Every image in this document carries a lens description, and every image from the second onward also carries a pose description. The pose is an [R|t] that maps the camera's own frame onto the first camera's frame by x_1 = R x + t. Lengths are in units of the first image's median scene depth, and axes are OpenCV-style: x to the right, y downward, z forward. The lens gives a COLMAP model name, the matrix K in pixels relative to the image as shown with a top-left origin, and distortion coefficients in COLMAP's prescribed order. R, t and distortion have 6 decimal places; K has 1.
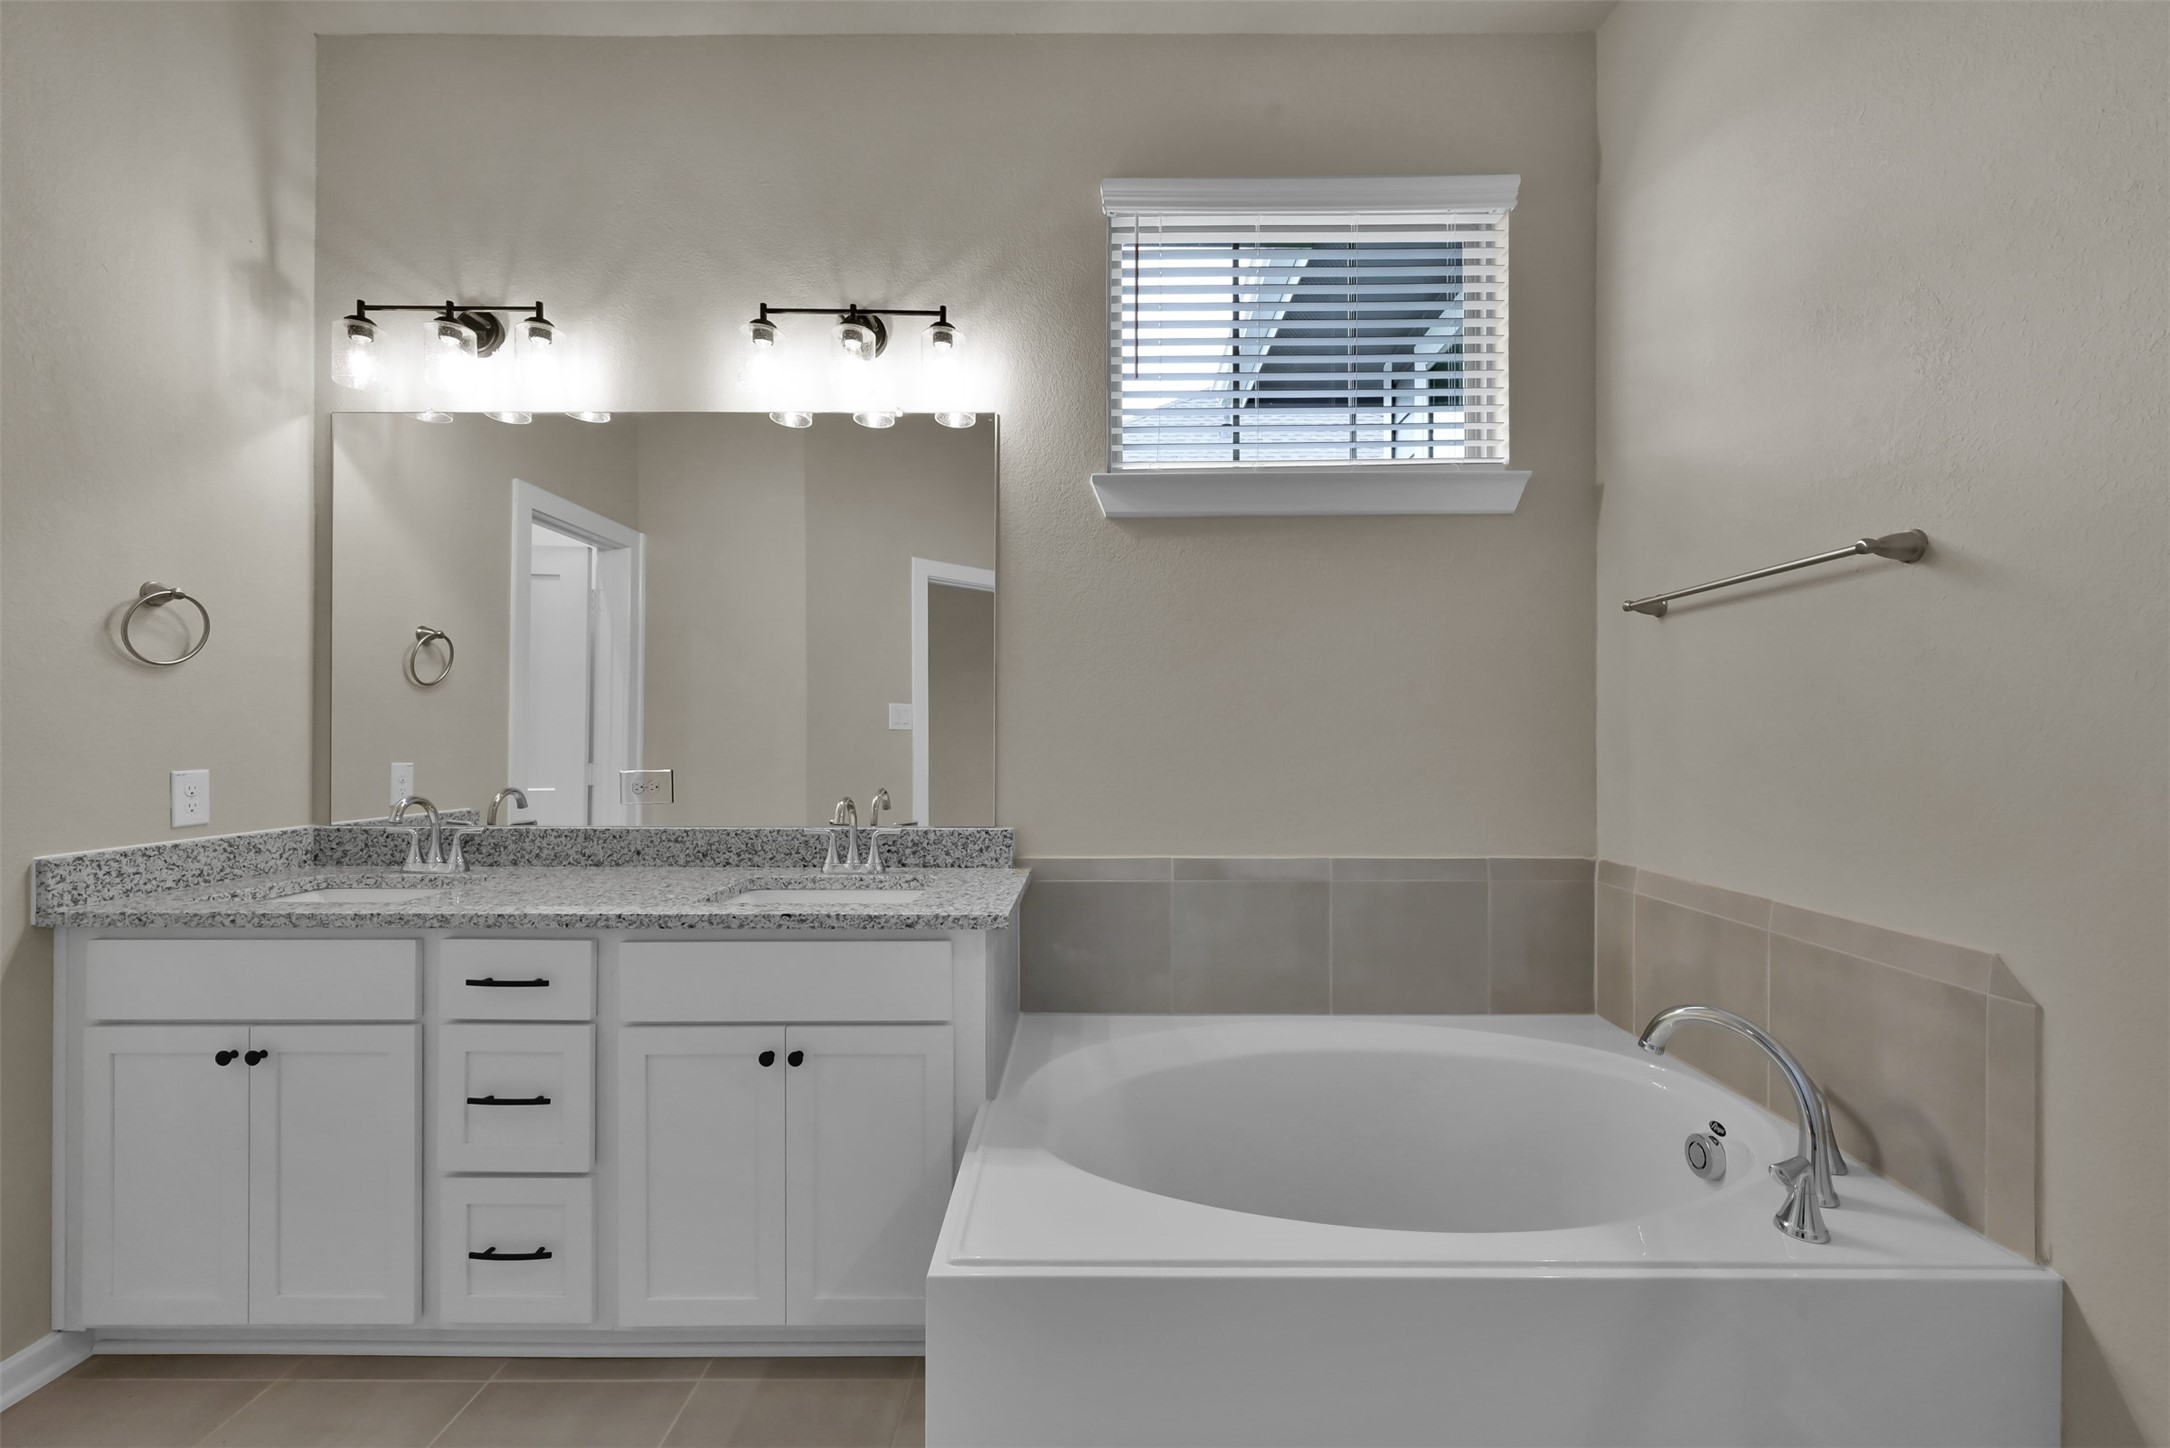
lens RADIAL K [[858.2, 0, 1101.2], [0, 858.2, 735.1], [0, 0, 1]] dist [-0.000951, 0.000788]
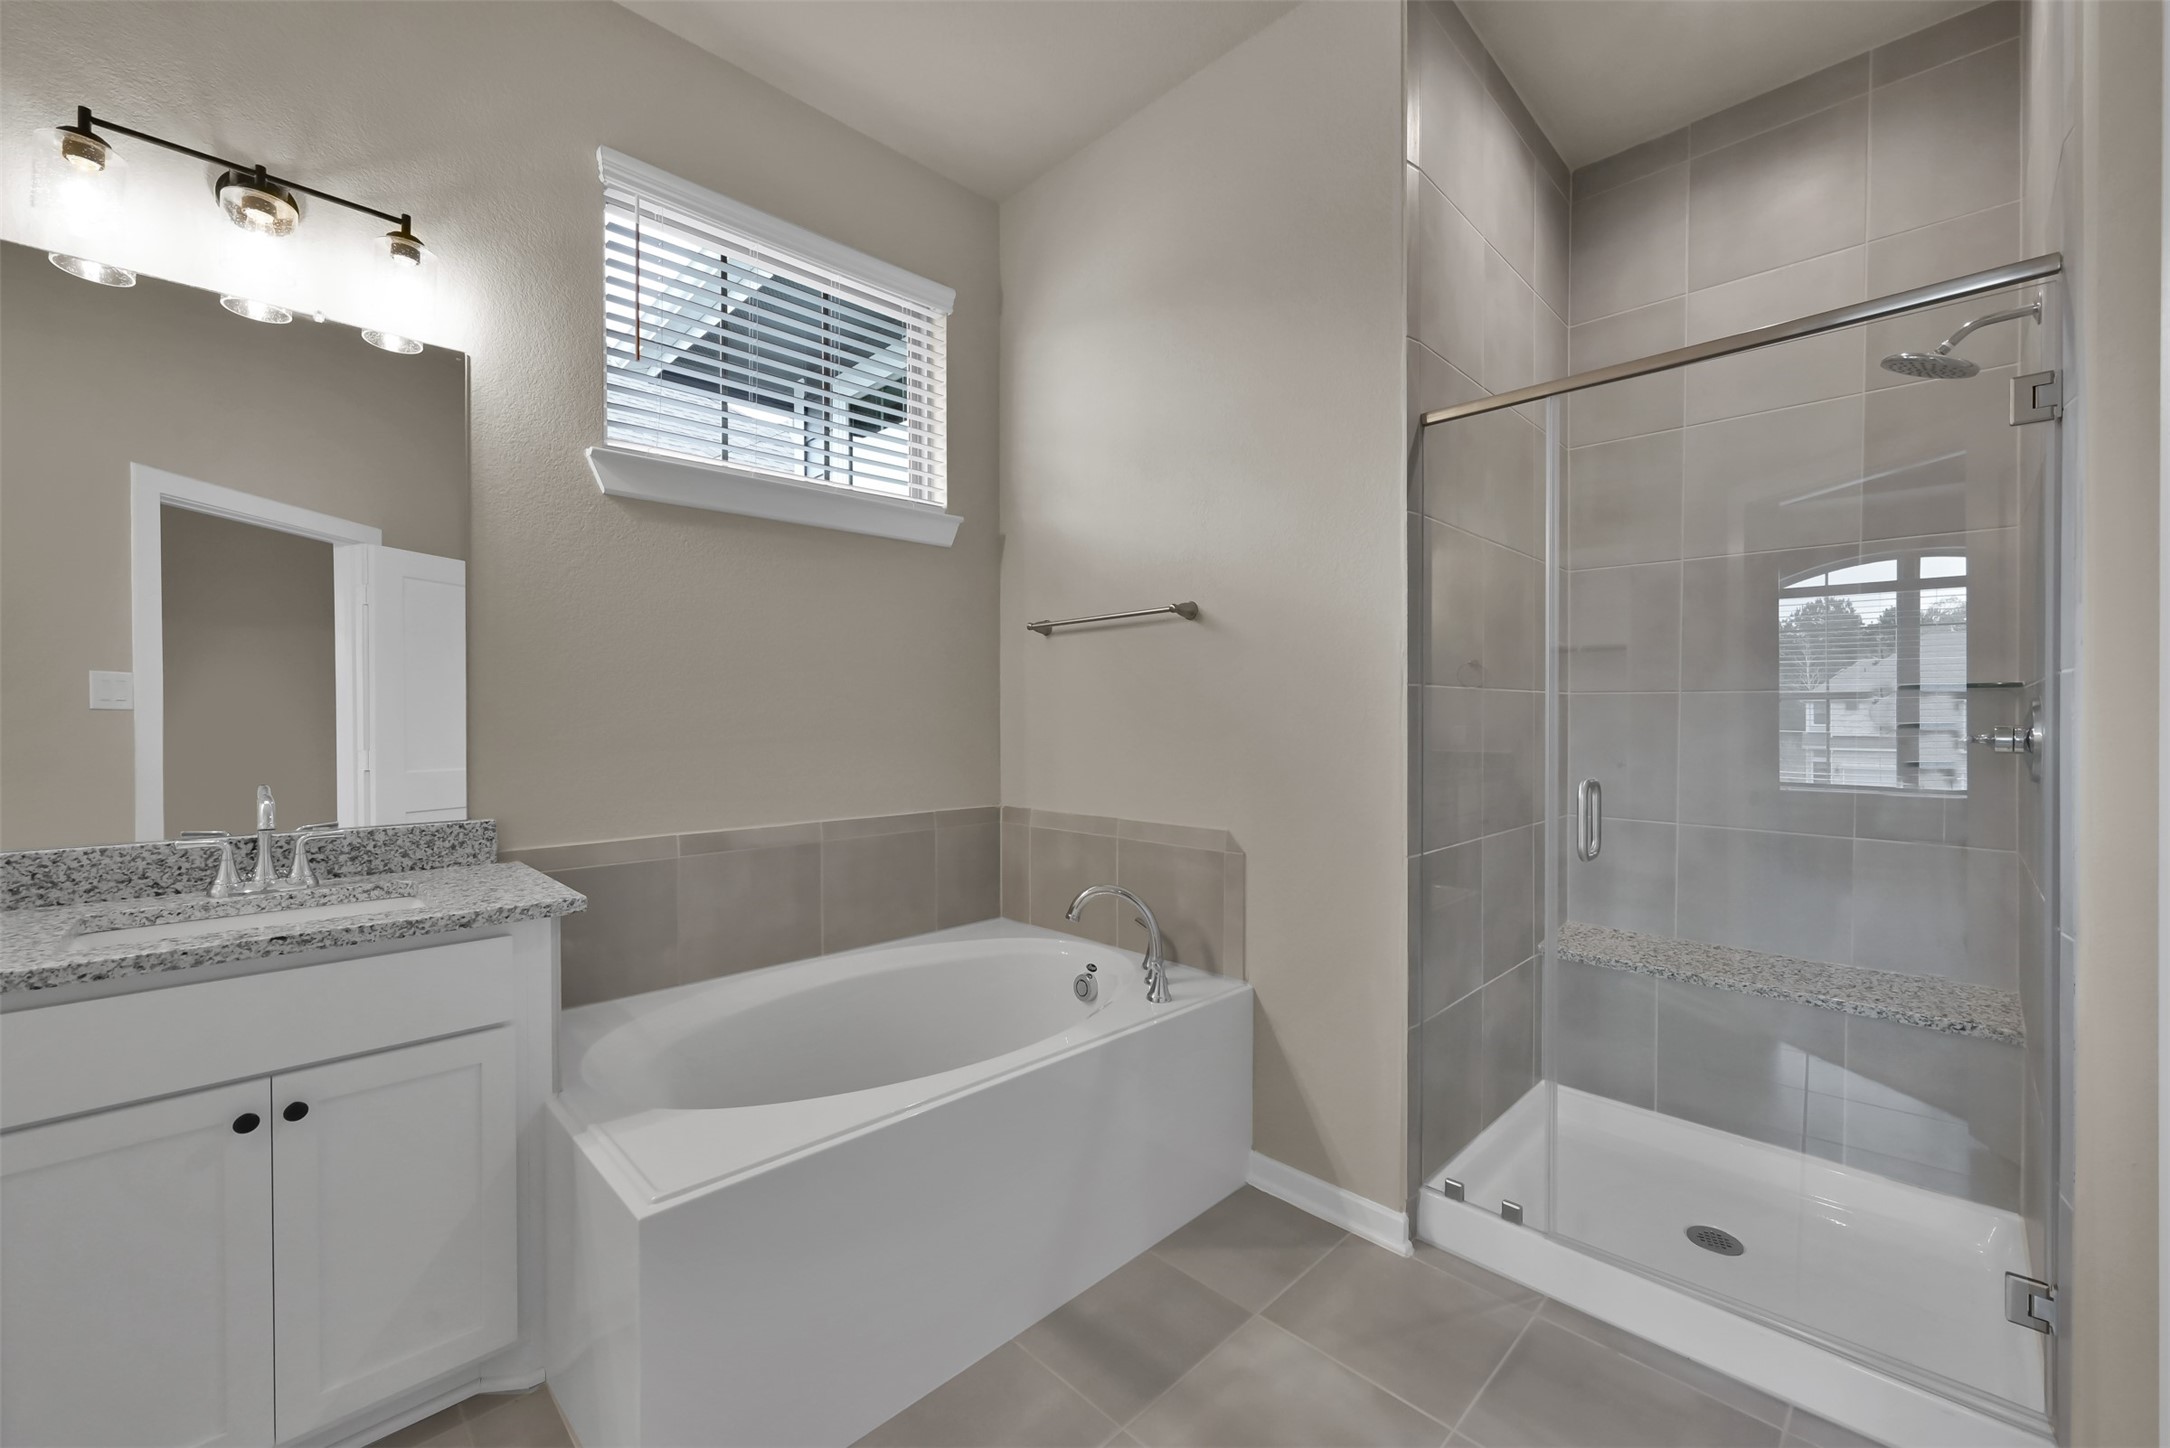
lens RADIAL K [[858.2, 0, 1069.9], [0, 858.2, 726.6], [0, 0, 1]] dist [-0.000951, 0.000788]
pose [[0.723407, -0.008499, 0.690370, -0.301526], [0.001778, 0.999944, 0.010448, 0.002163], [-0.690420, -0.006330, 0.723381, -0.078884]]
